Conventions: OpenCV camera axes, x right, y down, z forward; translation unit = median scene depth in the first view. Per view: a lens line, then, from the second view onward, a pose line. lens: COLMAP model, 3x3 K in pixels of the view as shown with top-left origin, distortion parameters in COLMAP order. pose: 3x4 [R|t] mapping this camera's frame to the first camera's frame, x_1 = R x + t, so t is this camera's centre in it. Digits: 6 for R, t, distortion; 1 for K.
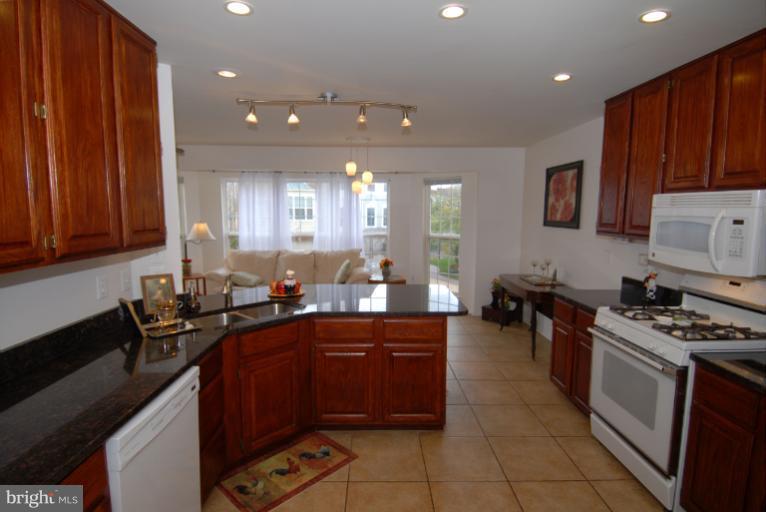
lens RADIAL K [[408.5, 0, 386.7], [0, 408.5, 255.0], [0, 0, 1]] dist [0.047771, -0.045294]
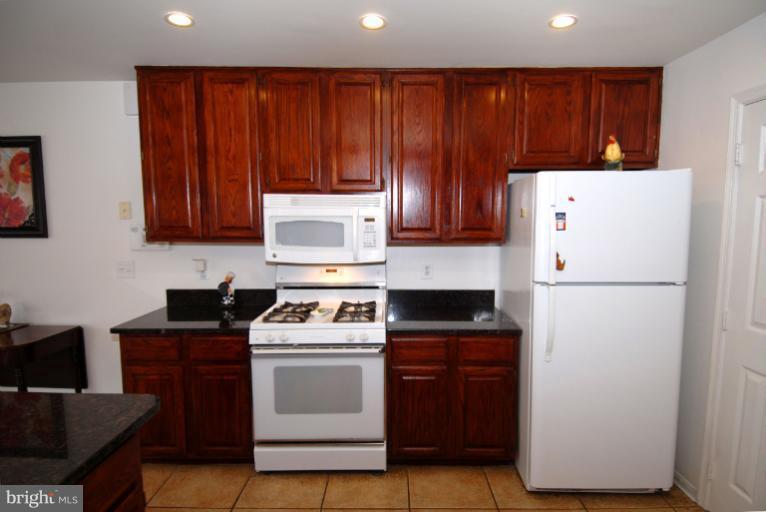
lens RADIAL K [[408.5, 0, 386.7], [0, 408.5, 255.0], [0, 0, 1]] dist [0.047771, -0.045294]
pose [[0.034542, -0.097266, 0.994659, -0.319804], [0.105733, 0.990023, 0.093141, -0.064949], [-0.993794, 0.101951, 0.044481, 0.695138]]
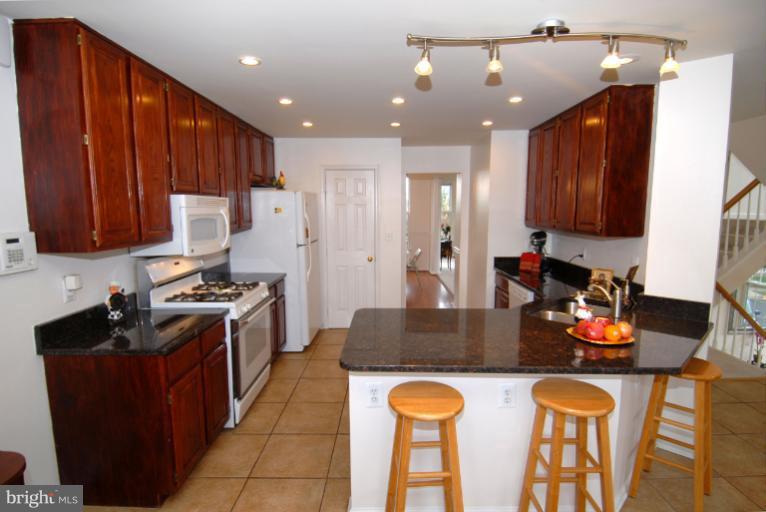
lens RADIAL K [[408.5, 0, 386.7], [0, 408.5, 255.0], [0, 0, 1]] dist [0.047771, -0.045294]
pose [[-0.999273, -0.005100, 0.037769, 0.094383], [0.003287, 0.975780, 0.218732, -0.227719], [-0.037969, 0.218697, -0.975054, 2.059138]]
